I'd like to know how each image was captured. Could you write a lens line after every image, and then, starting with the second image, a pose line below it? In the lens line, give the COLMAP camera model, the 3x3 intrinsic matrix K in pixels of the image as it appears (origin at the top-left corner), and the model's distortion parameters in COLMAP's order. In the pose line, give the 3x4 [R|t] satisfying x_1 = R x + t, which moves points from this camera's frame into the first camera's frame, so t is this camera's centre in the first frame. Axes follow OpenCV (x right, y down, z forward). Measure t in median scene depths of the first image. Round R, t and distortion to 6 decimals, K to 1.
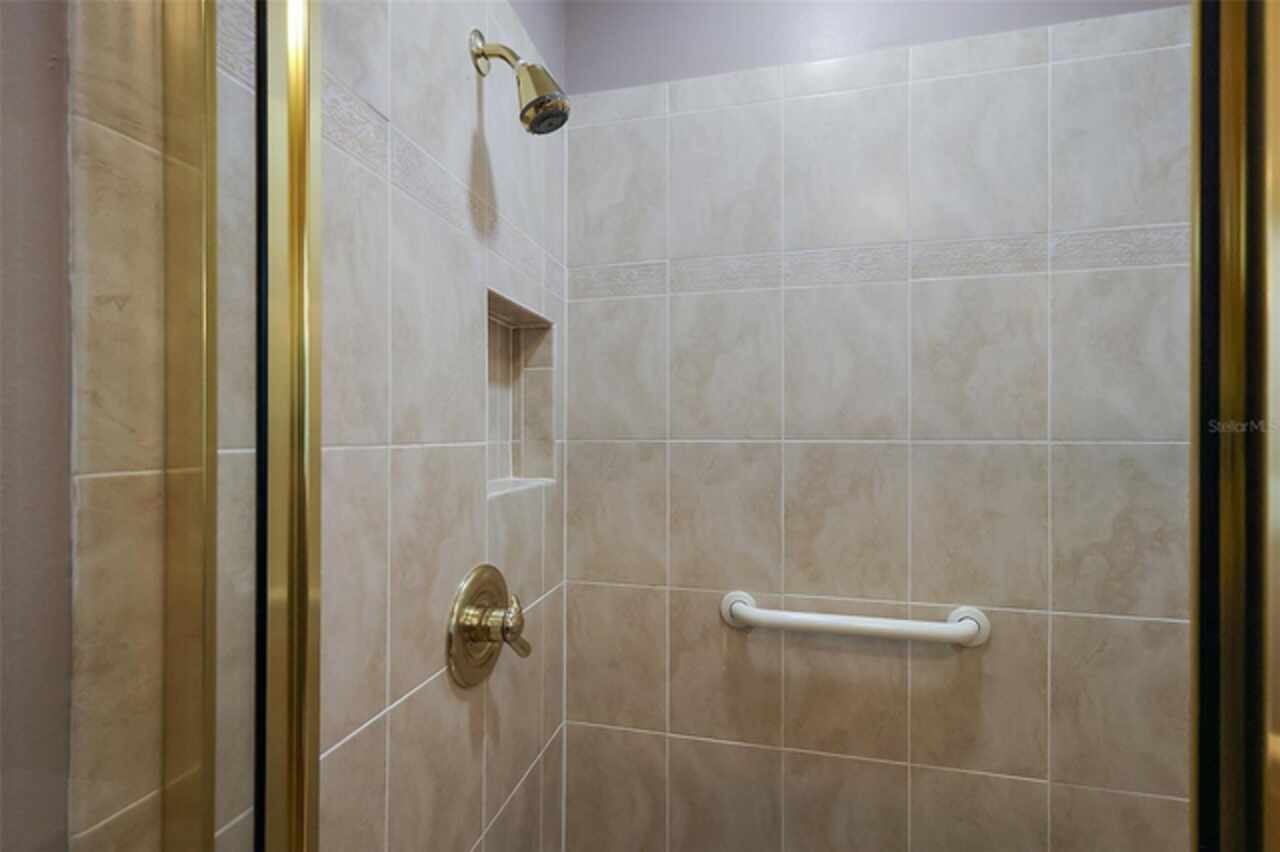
lens RADIAL K [[562.5, 0, 638.4], [0, 562.5, 433.1], [0, 0, 1]] dist [0.000769, -0.000061]
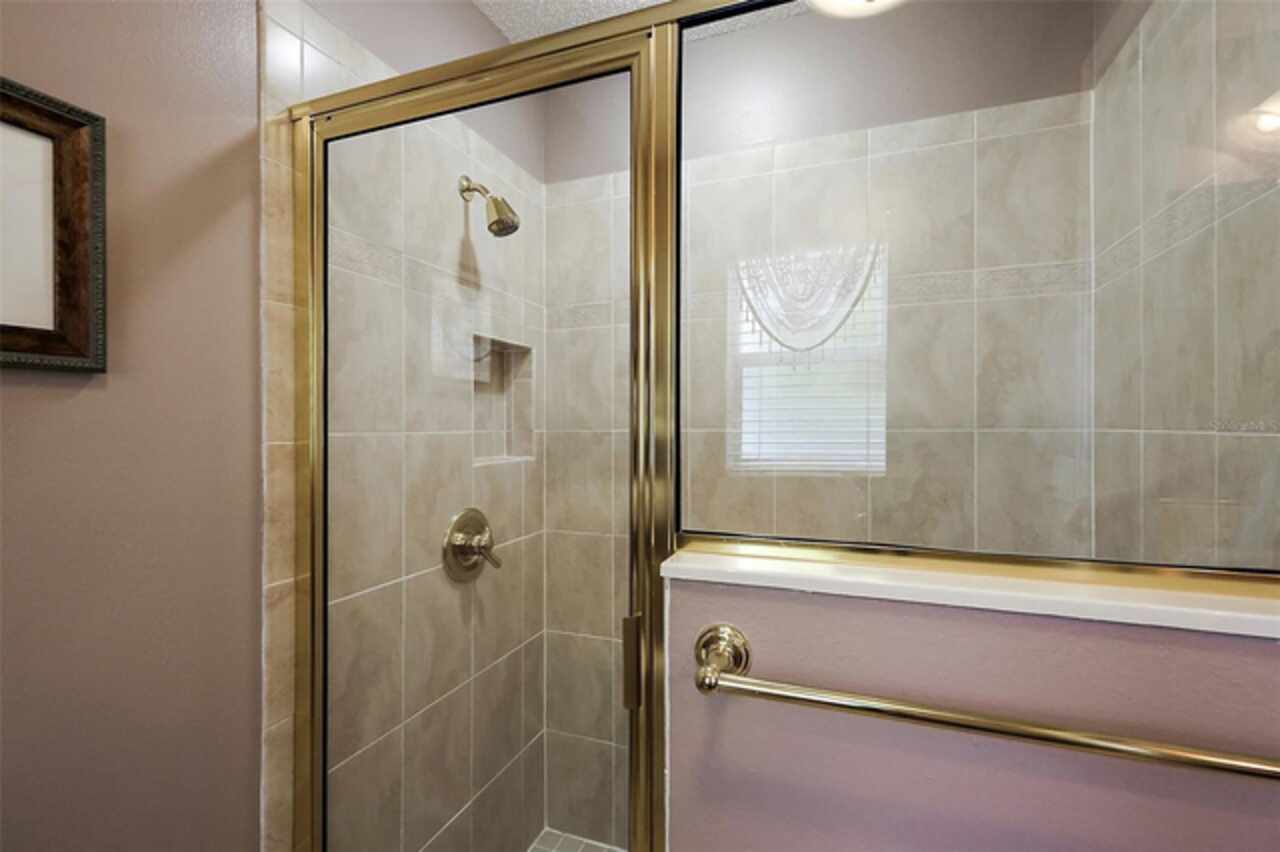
lens RADIAL K [[559.8, 0, 640.0], [0, 559.8, 426.0], [0, 0, 1]] dist [-0.000896, -0.000248]
pose [[0.993287, -0.001950, -0.115661, 0.391900], [0.002366, 0.999991, 0.003461, -0.002756], [0.115654, -0.003712, 0.993283, -0.527061]]
